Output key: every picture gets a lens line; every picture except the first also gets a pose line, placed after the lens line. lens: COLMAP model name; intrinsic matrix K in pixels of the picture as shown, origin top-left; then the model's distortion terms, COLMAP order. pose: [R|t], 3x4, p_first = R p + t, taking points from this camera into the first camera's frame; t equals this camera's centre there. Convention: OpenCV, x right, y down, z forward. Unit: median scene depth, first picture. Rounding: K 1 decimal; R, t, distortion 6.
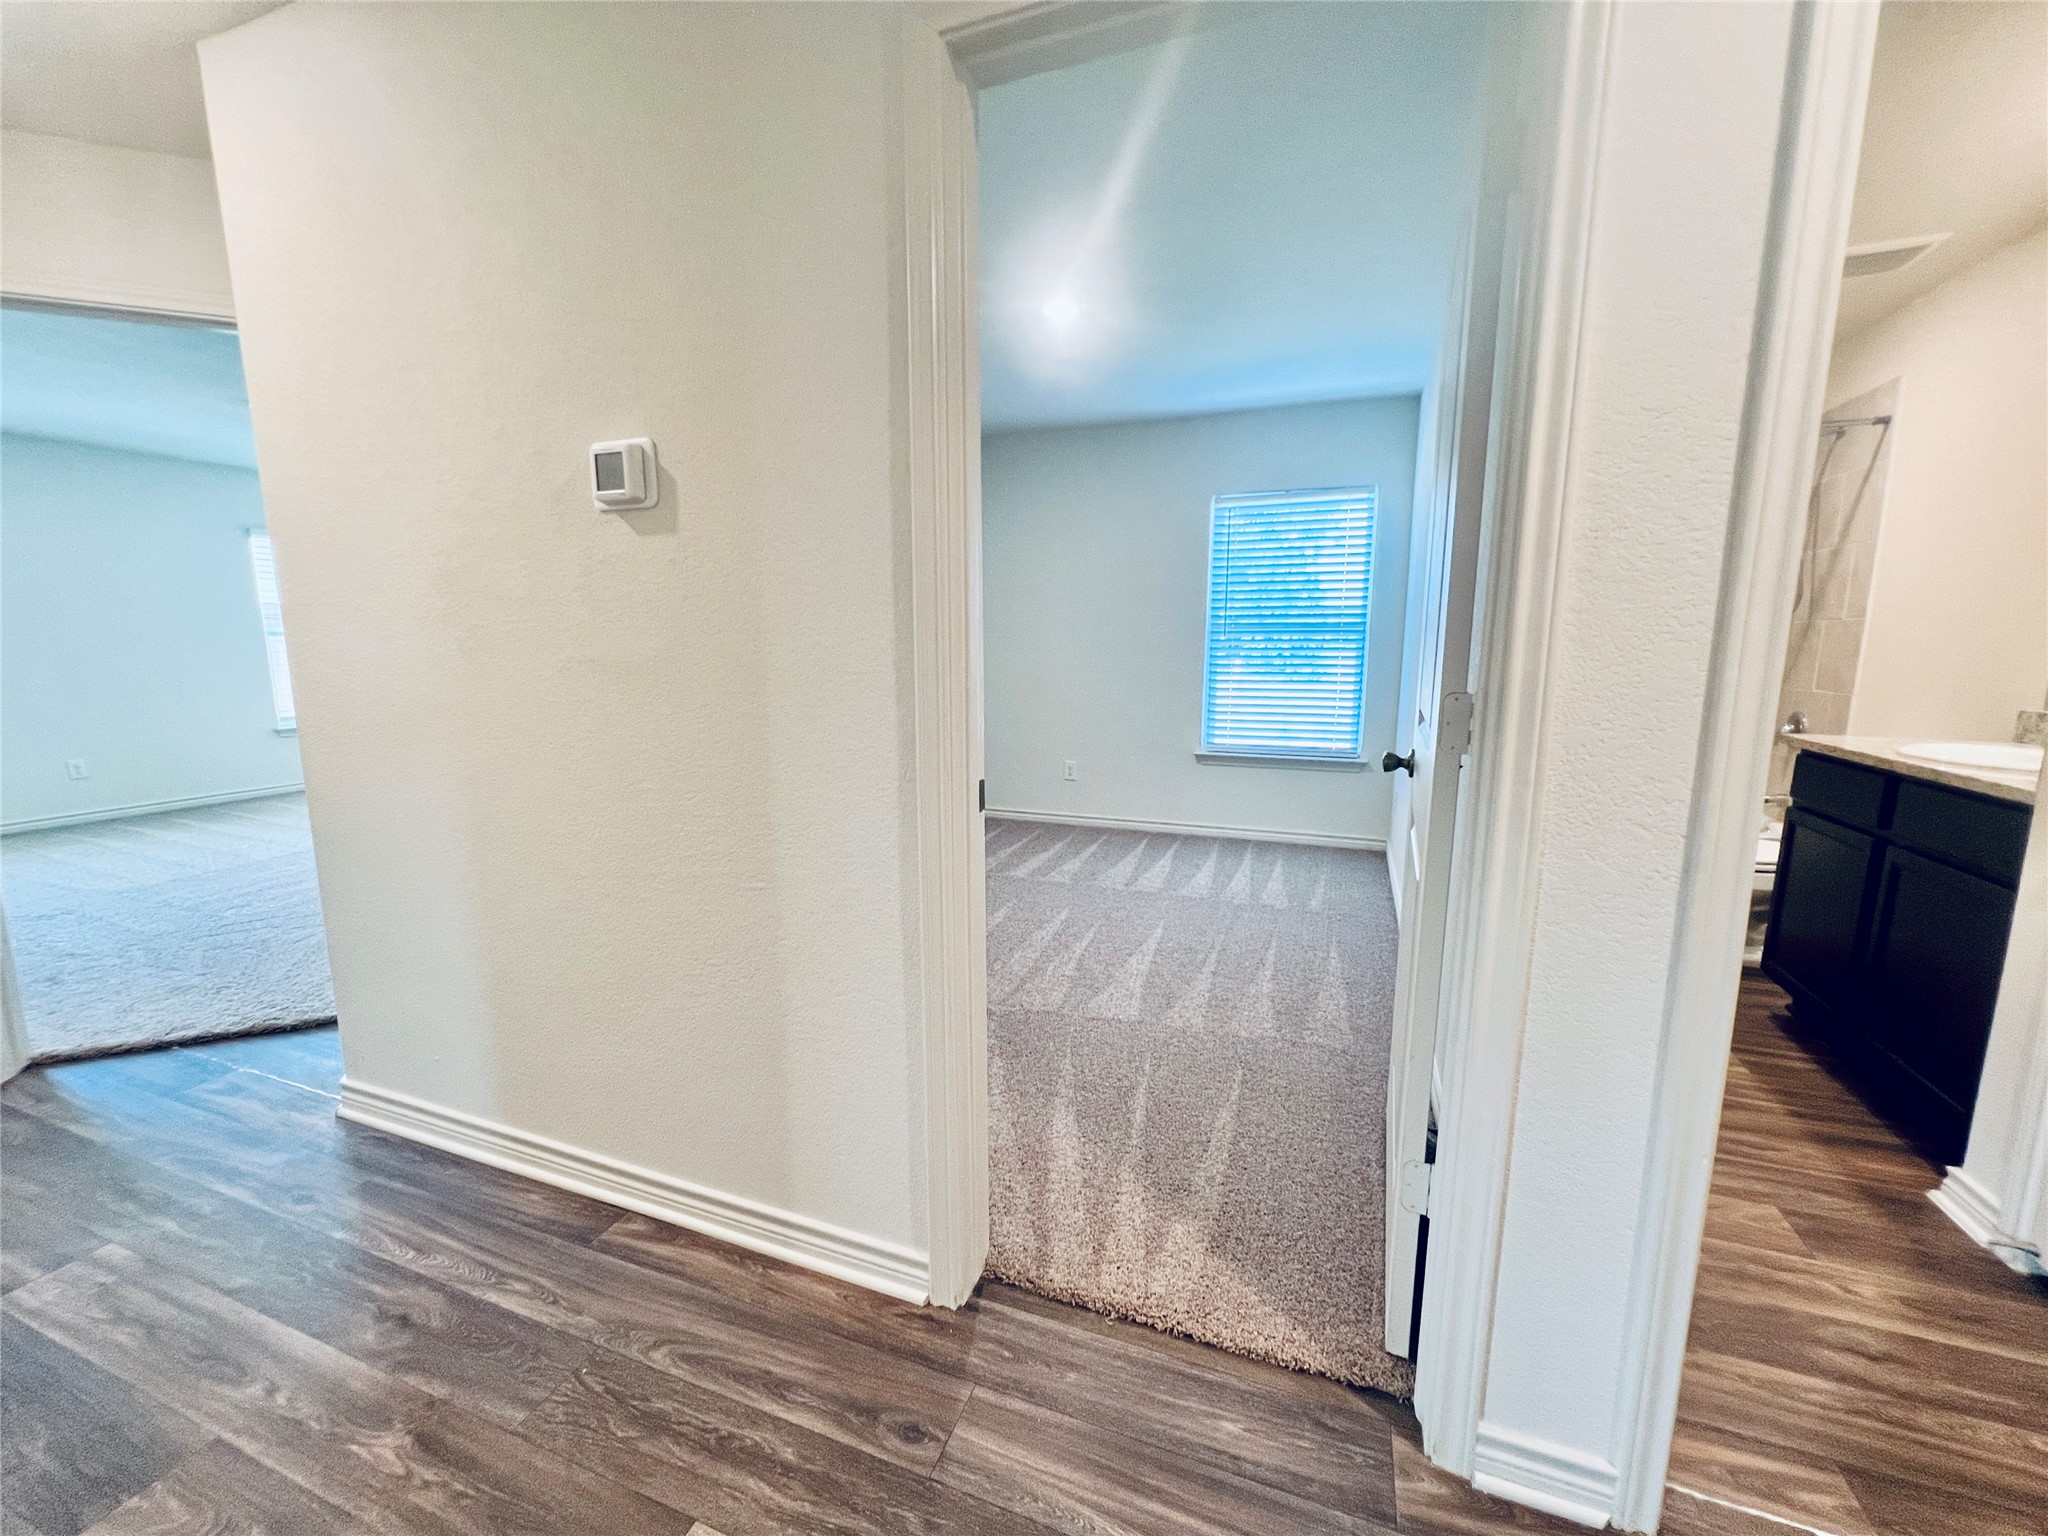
lens RADIAL K [[811.9, 0, 1024.0], [0, 811.9, 768.0], [0, 0, 1]] dist [0.002078, -0.000395]
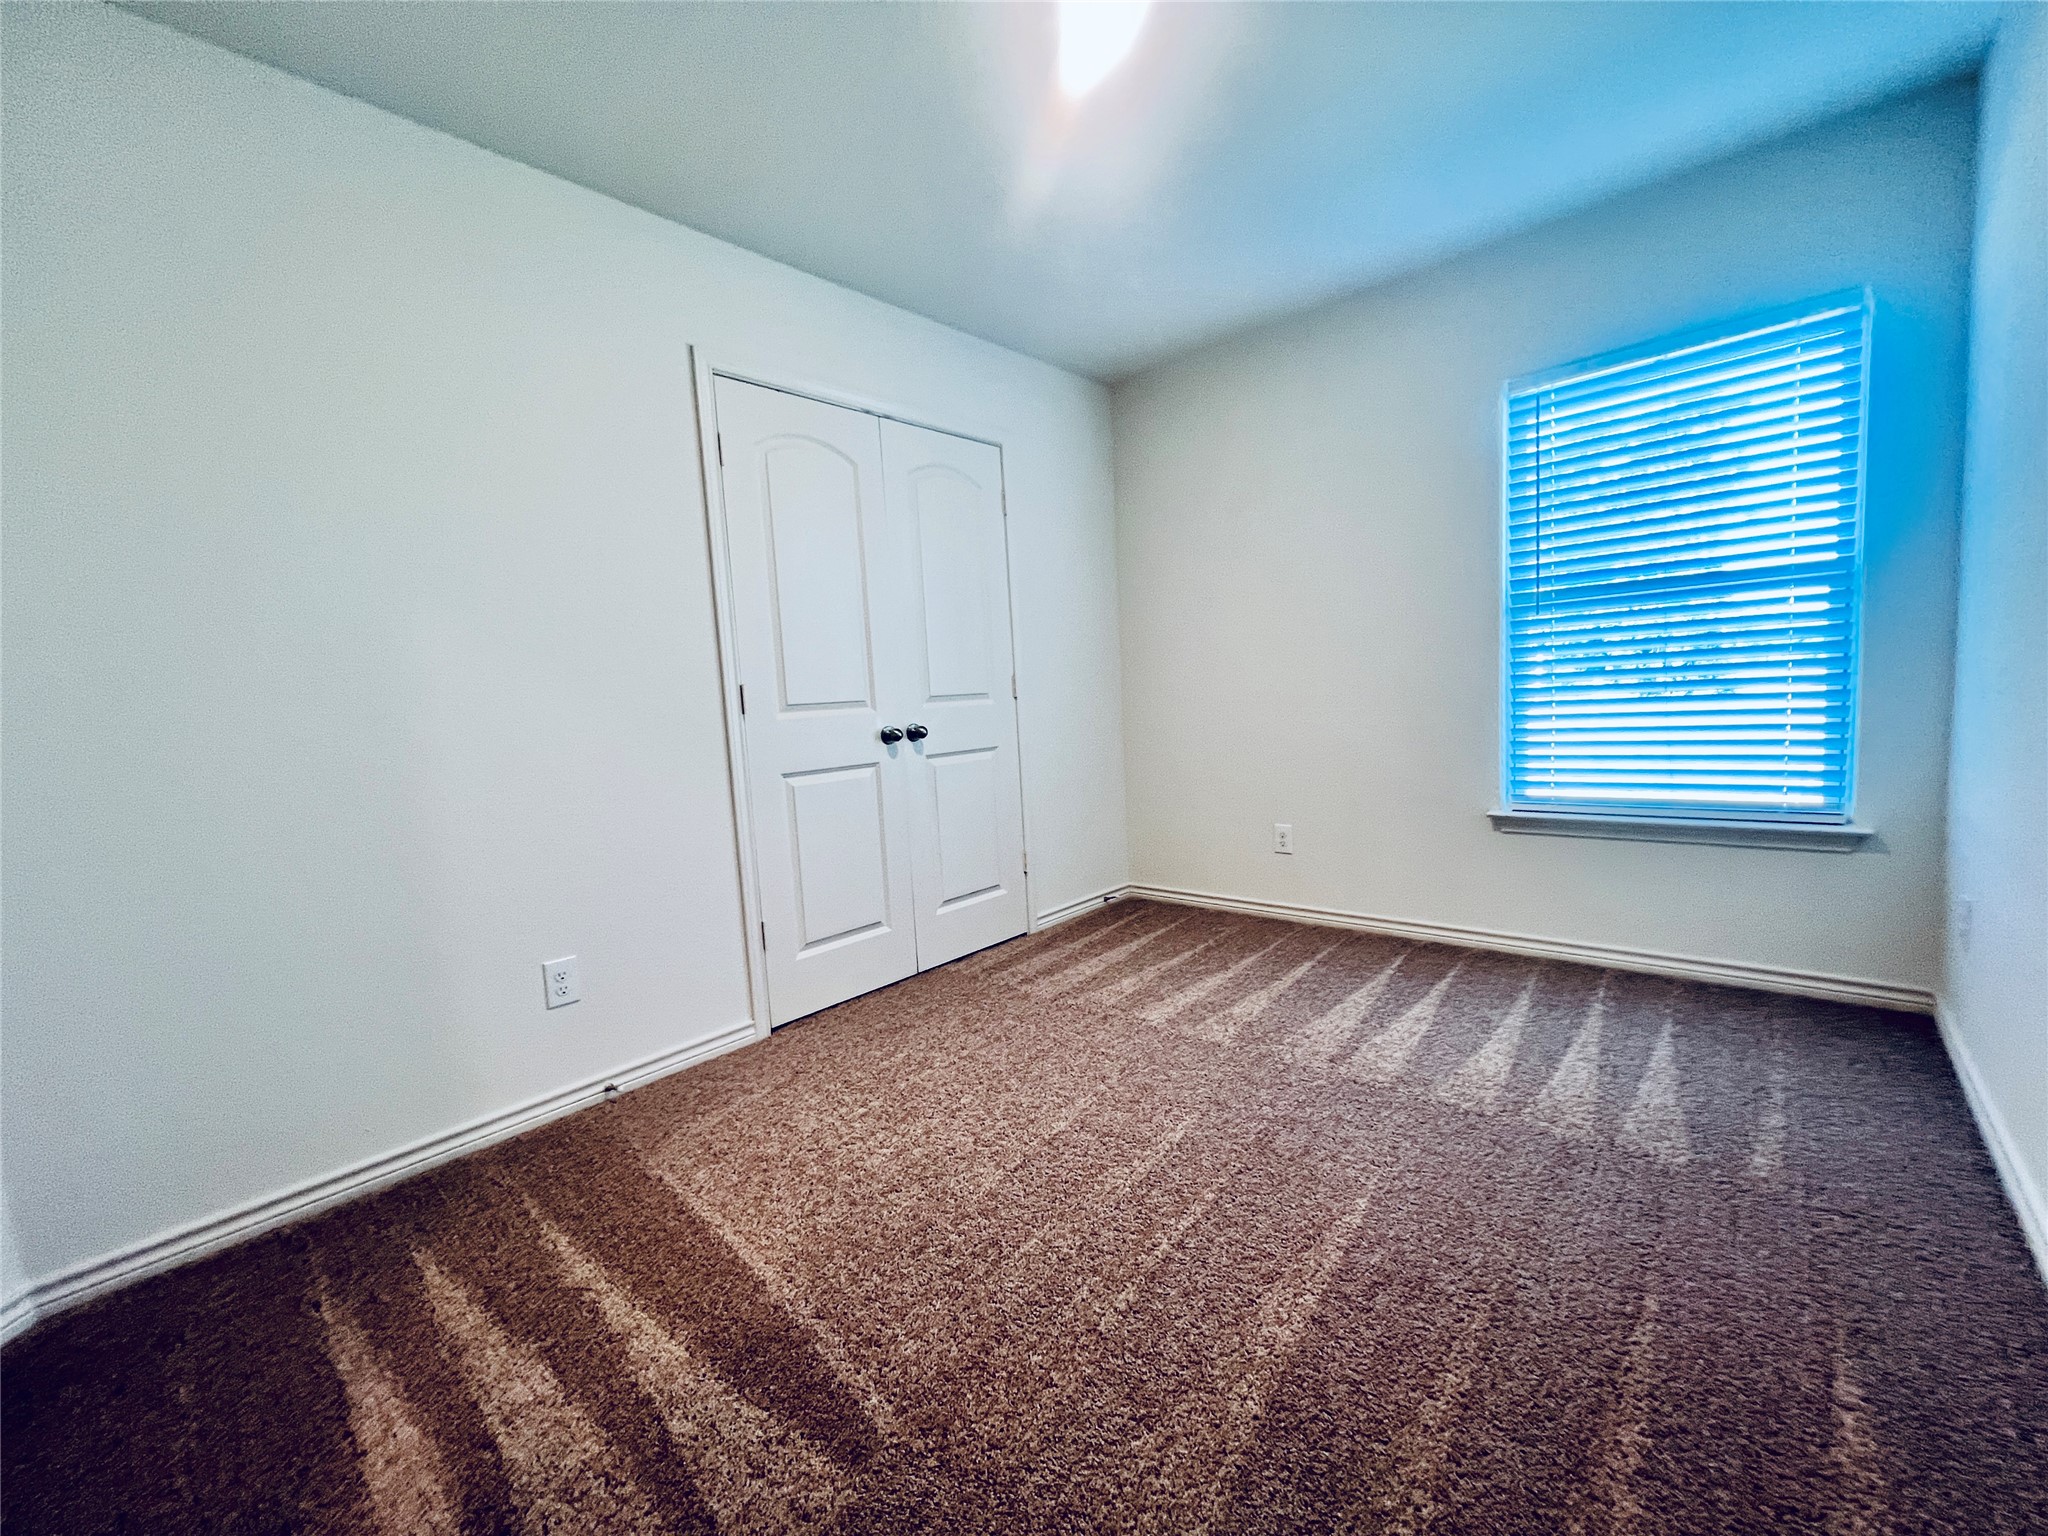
lens RADIAL K [[823.3, 0, 1024.0], [0, 823.3, 768.0], [0, 0, 1]] dist [-0.001184, 0.000667]
pose [[0.934359, -0.024191, -0.355510, 0.263789], [0.004311, 0.998387, -0.056606, -0.046902], [0.356306, 0.051358, 0.932957, 0.772377]]
